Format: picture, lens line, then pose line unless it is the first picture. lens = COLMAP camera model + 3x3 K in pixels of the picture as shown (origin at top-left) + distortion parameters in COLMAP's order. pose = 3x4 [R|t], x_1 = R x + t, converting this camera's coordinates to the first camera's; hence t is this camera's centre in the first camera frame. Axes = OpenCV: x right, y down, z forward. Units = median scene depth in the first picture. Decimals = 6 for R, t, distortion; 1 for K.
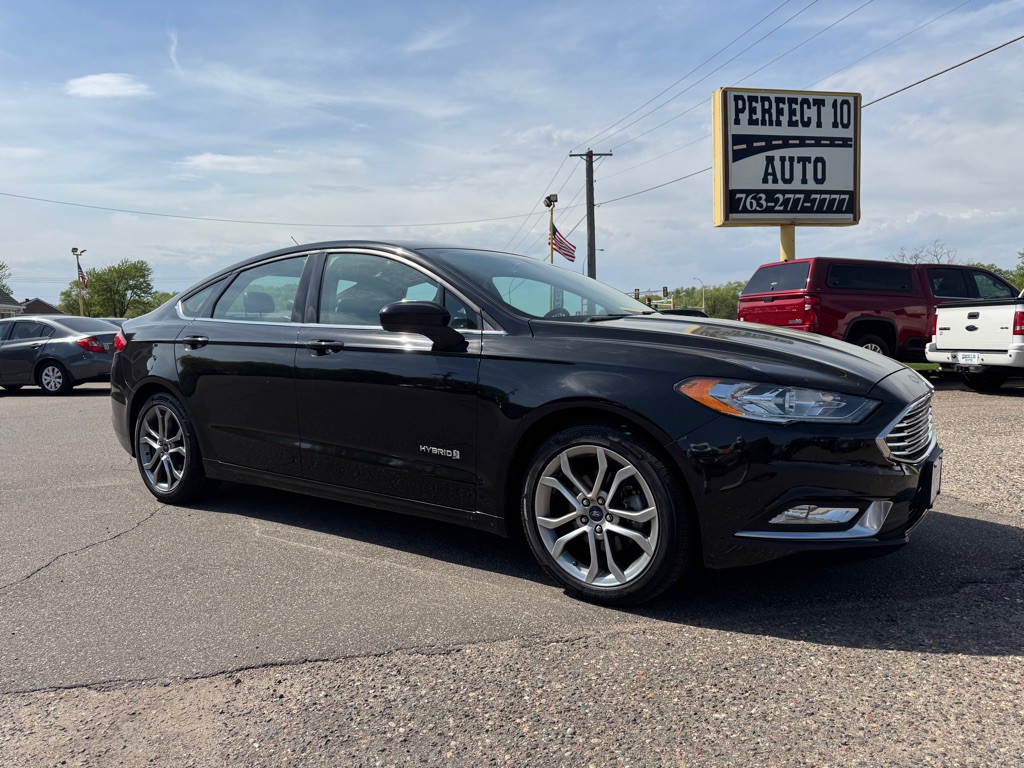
lens RADIAL K [[735.6, 0, 512.0], [0, 735.6, 384.0], [0, 0, 1]] dist [0.051891, -0.078202]
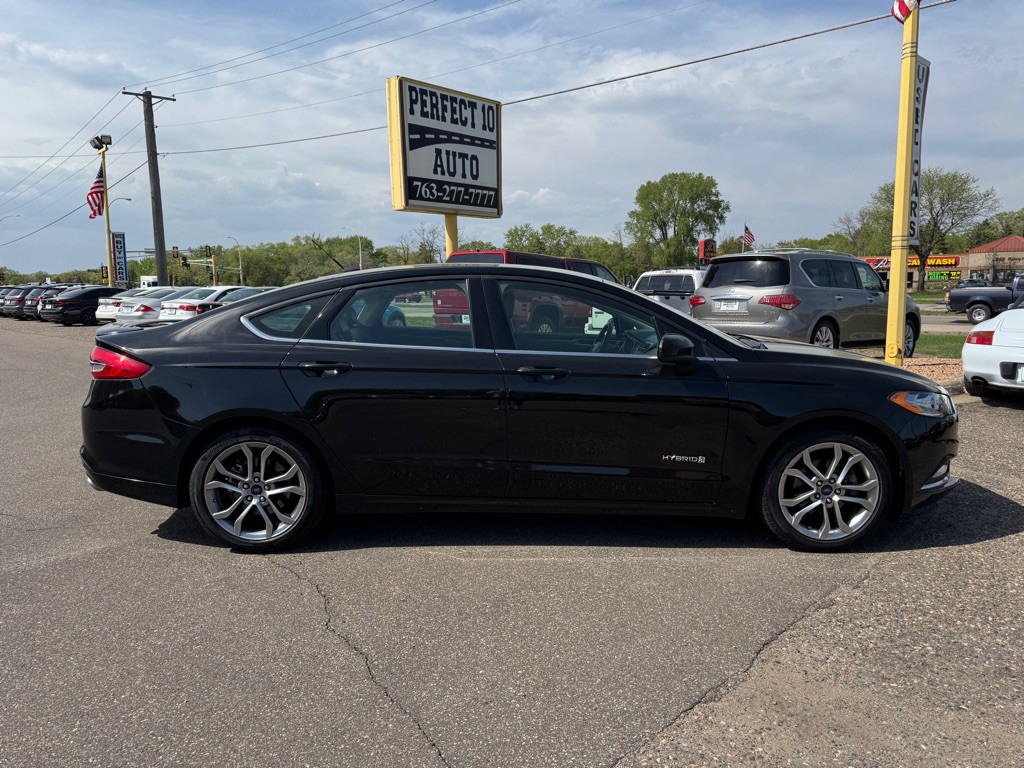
lens RADIAL K [[733.9, 0, 513.8], [0, 733.9, 400.3], [0, 0, 1]] dist [0.061129, -0.080557]
pose [[0.803819, -0.074588, 0.590180, -0.231809], [0.031130, 0.996023, 0.083480, -0.026000], [-0.594059, -0.048730, 0.802944, 0.042672]]
